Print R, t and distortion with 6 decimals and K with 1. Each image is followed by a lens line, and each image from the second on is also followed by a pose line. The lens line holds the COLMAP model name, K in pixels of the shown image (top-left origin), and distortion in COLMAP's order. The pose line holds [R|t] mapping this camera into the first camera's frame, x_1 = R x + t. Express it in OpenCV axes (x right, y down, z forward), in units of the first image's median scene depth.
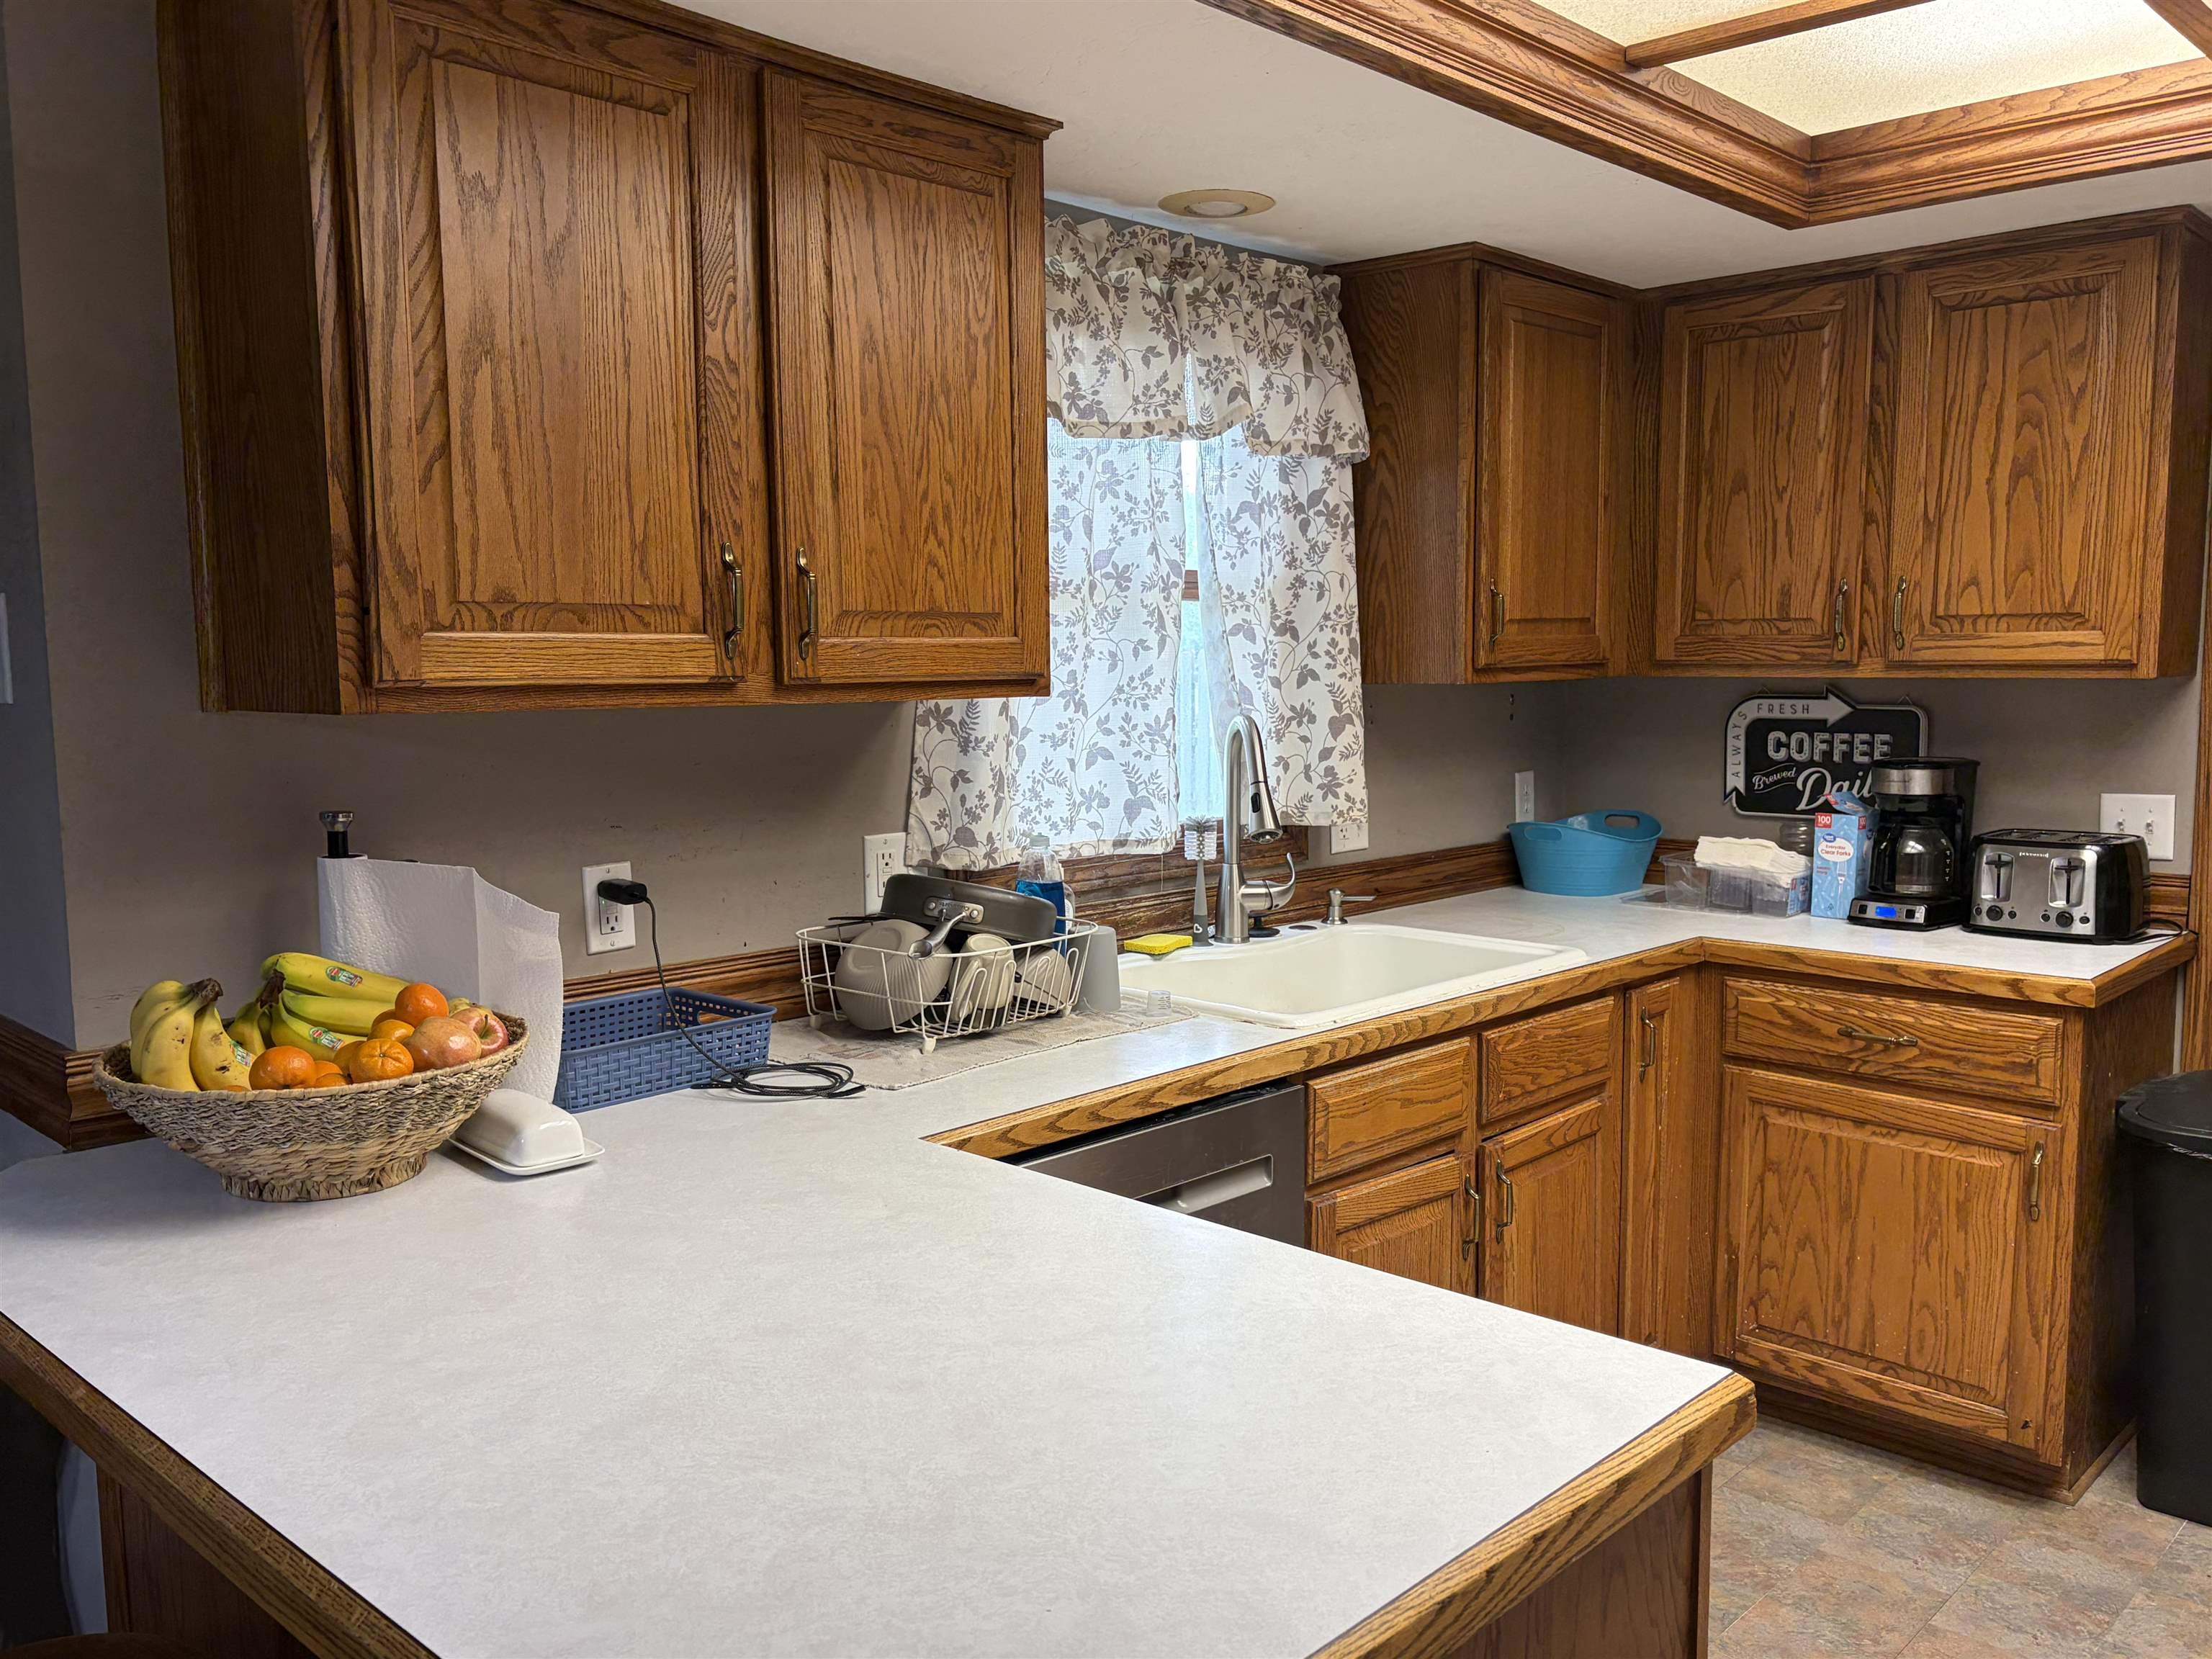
lens RADIAL K [[1799.1, 0, 1105.7], [0, 1799.1, 846.2], [0, 0, 1]] dist [0.037814, -0.016402]
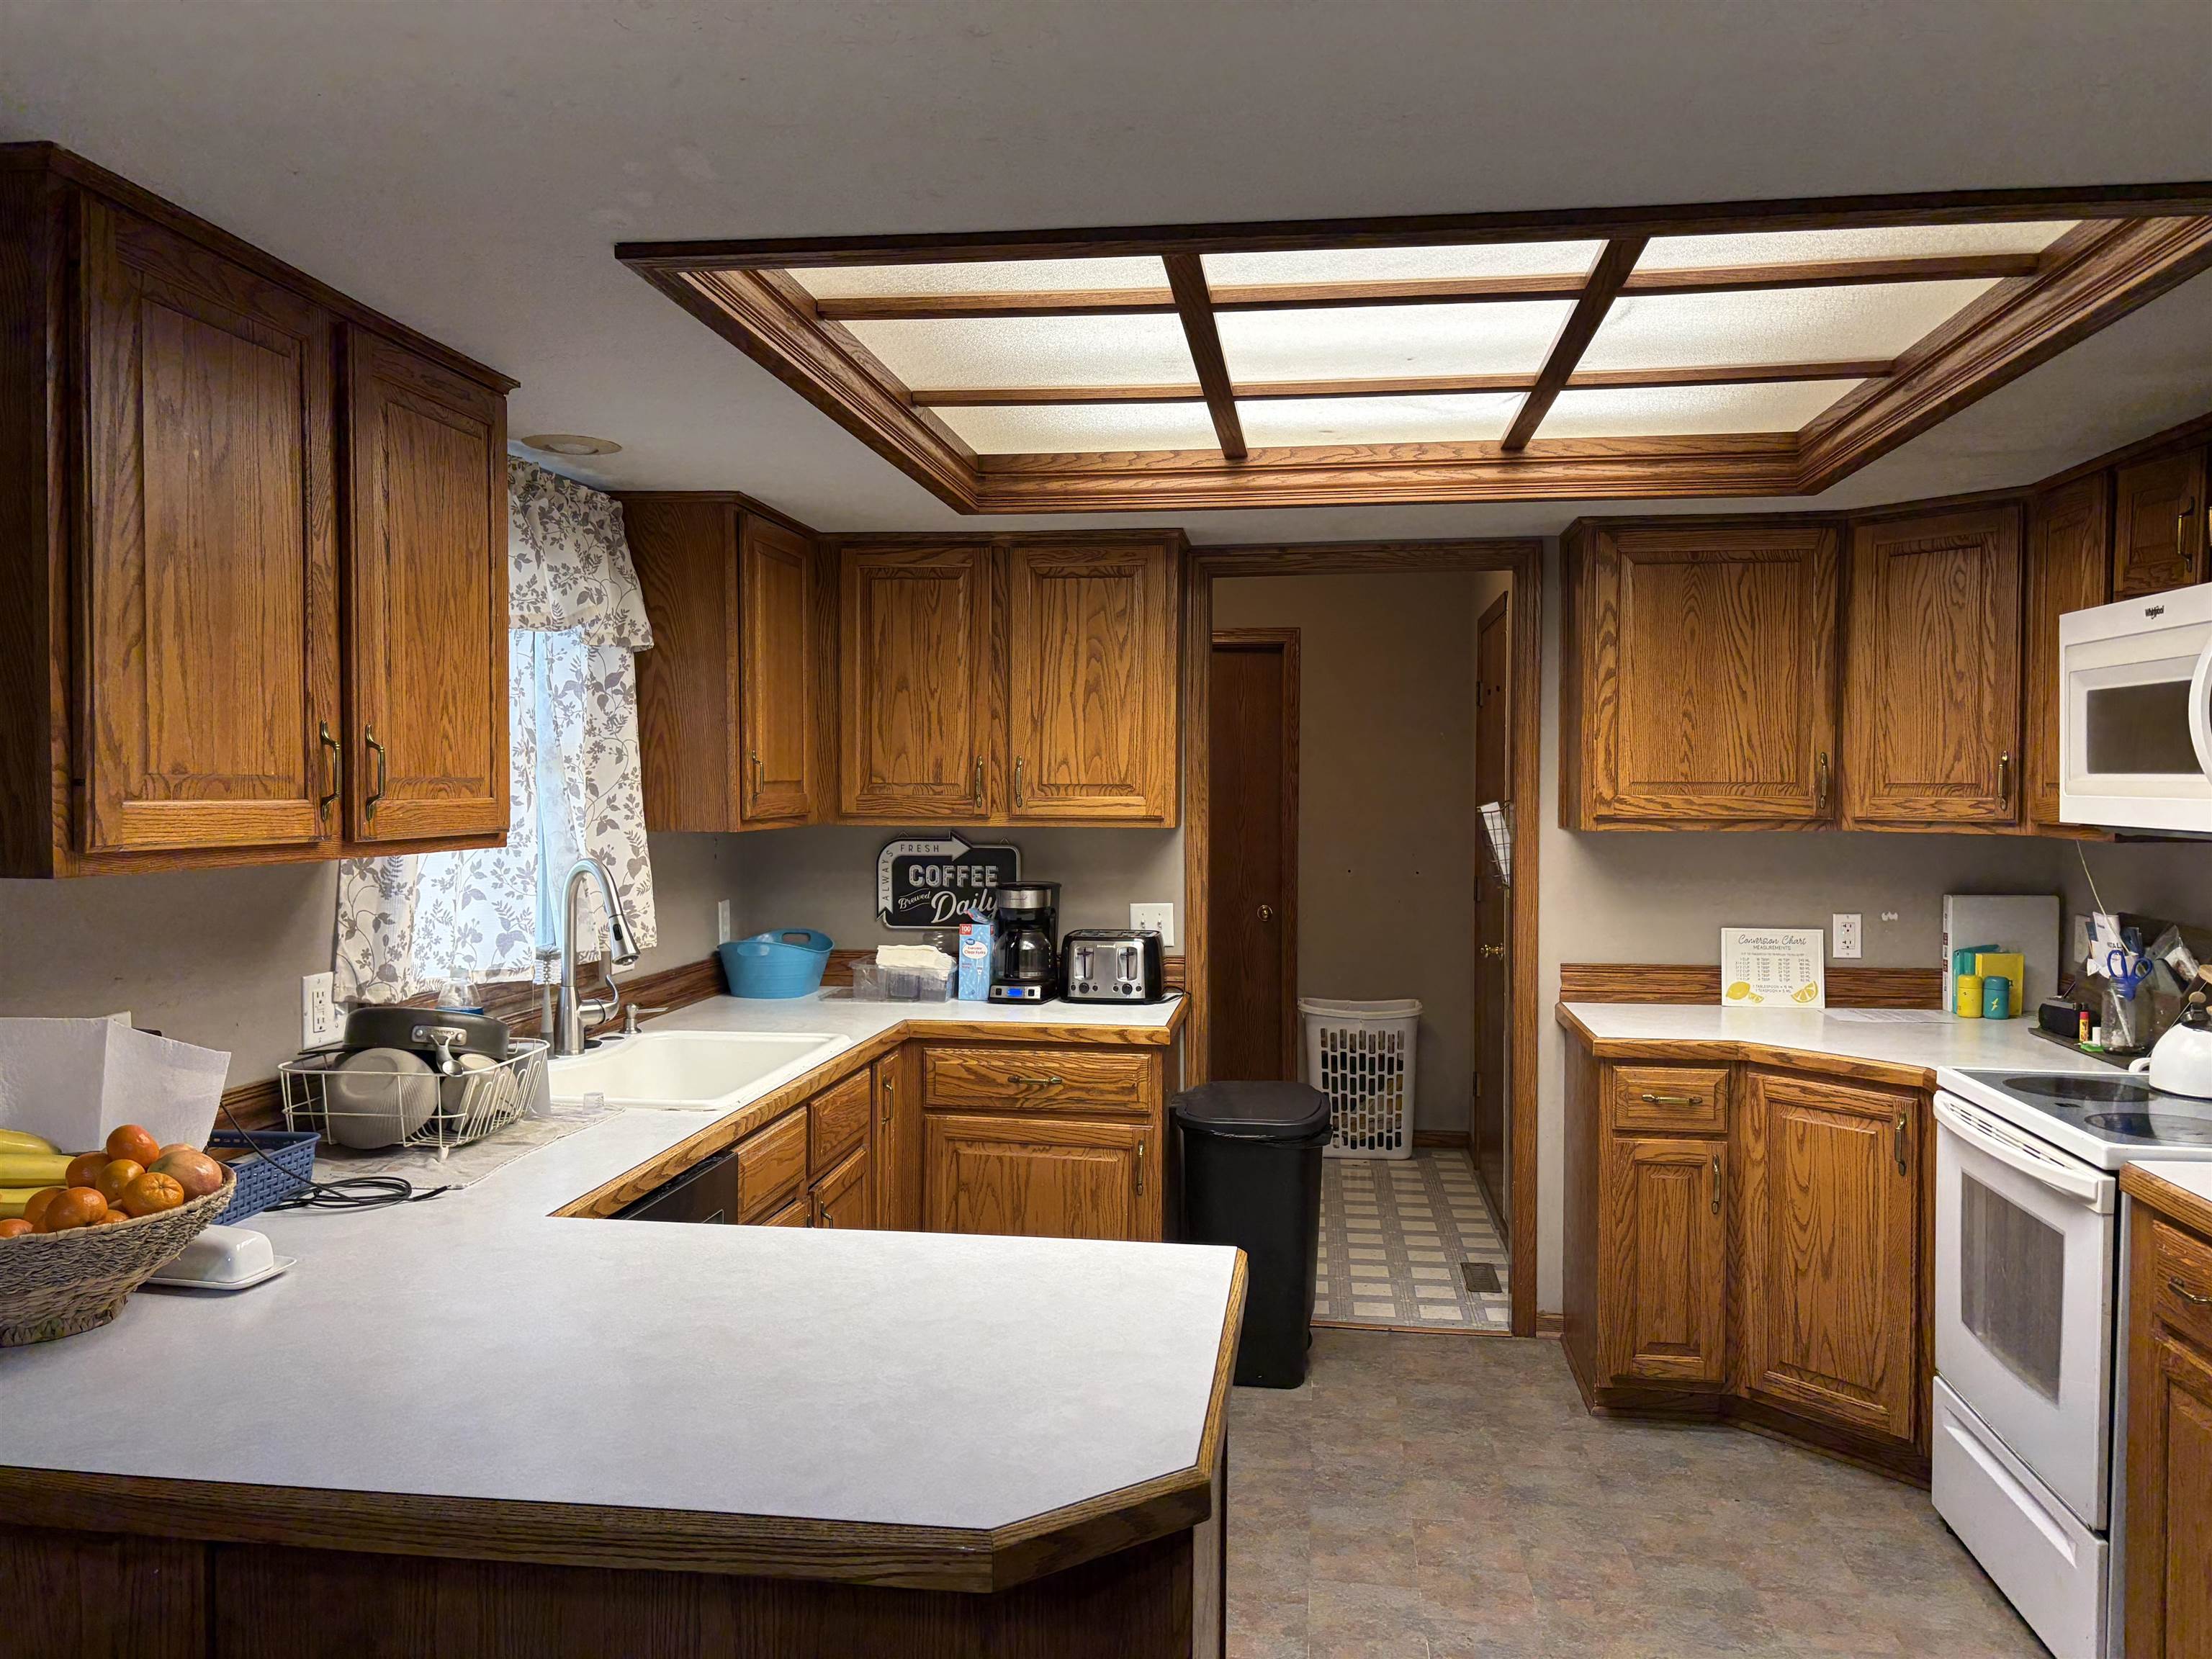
lens RADIAL K [[1653.2, 0, 1097.0], [0, 1653.2, 826.3], [0, 0, 1]] dist [0.074403, -0.089953]
pose [[0.814979, -0.002722, 0.579485, -0.274864], [0.051349, 0.996395, -0.067536, -0.002672], [-0.577212, 0.084796, 0.812180, -0.091373]]
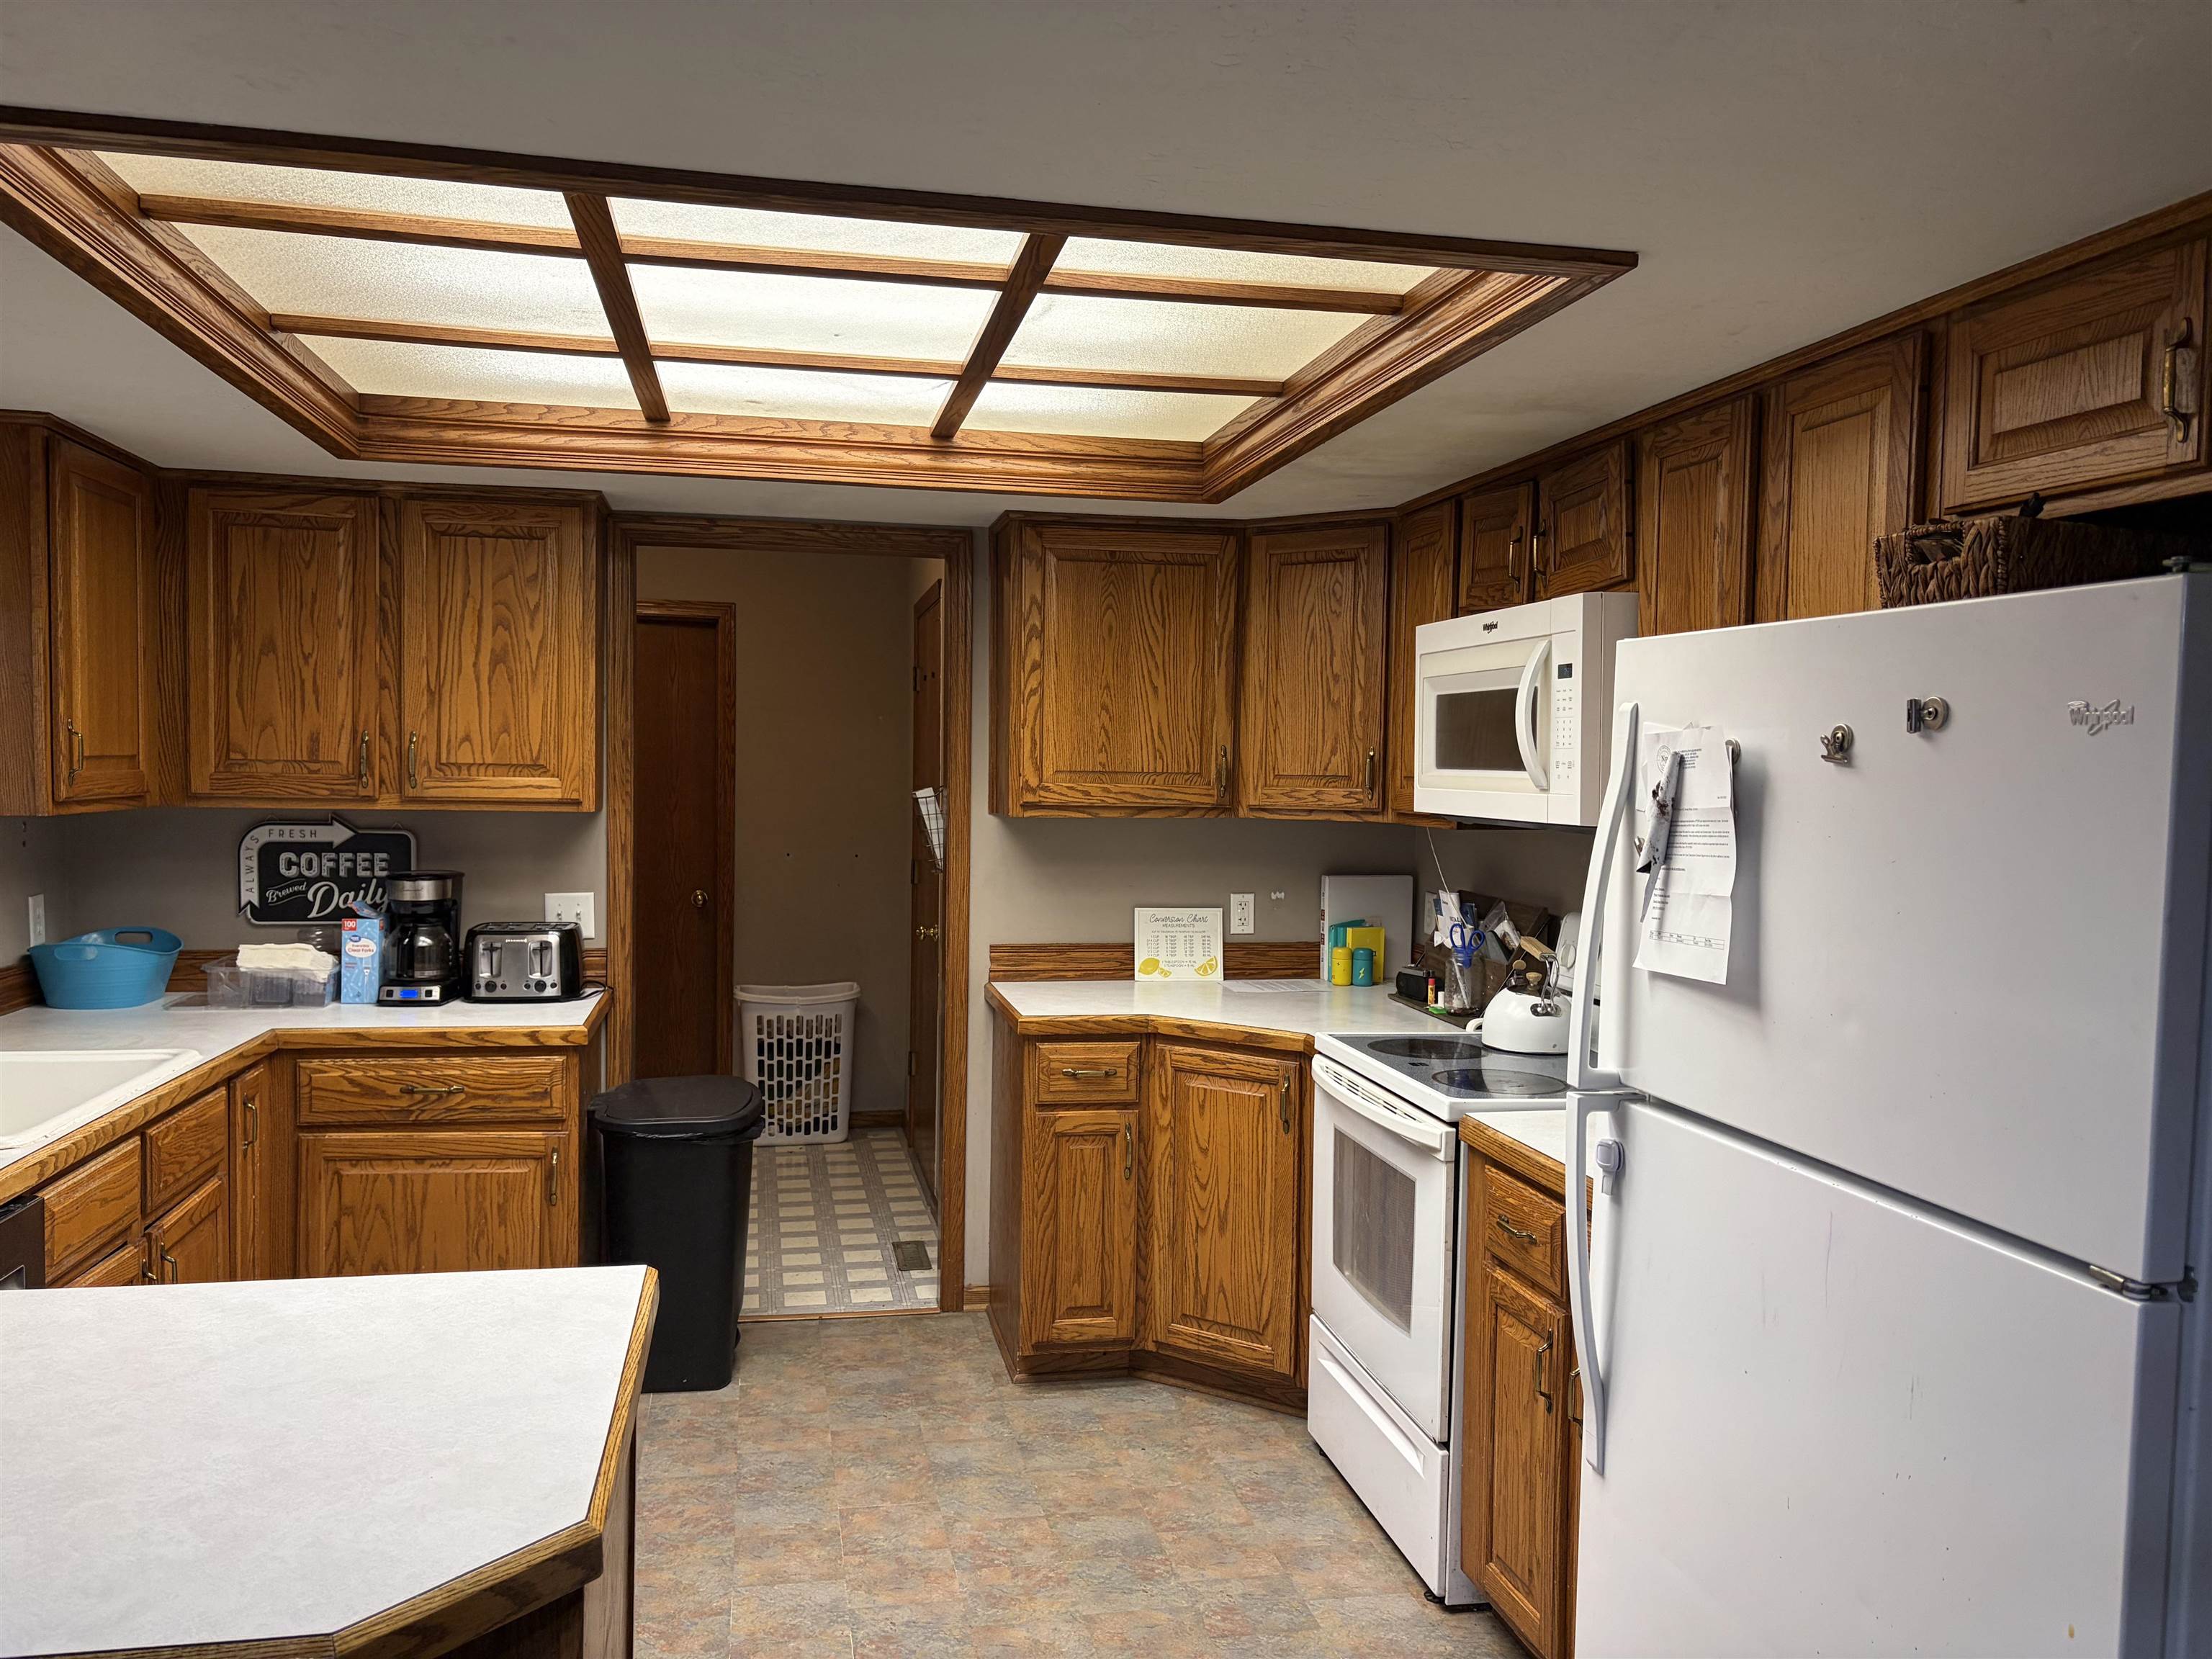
lens RADIAL K [[1657.8, 0, 1108.2], [0, 1657.8, 841.1], [0, 0, 1]] dist [0.019474, -0.005778]
pose [[0.575134, -0.017153, 0.817880, -0.253814], [0.066783, 0.997428, -0.026043, -0.007738], [-0.815329, 0.069599, 0.574800, -0.080368]]
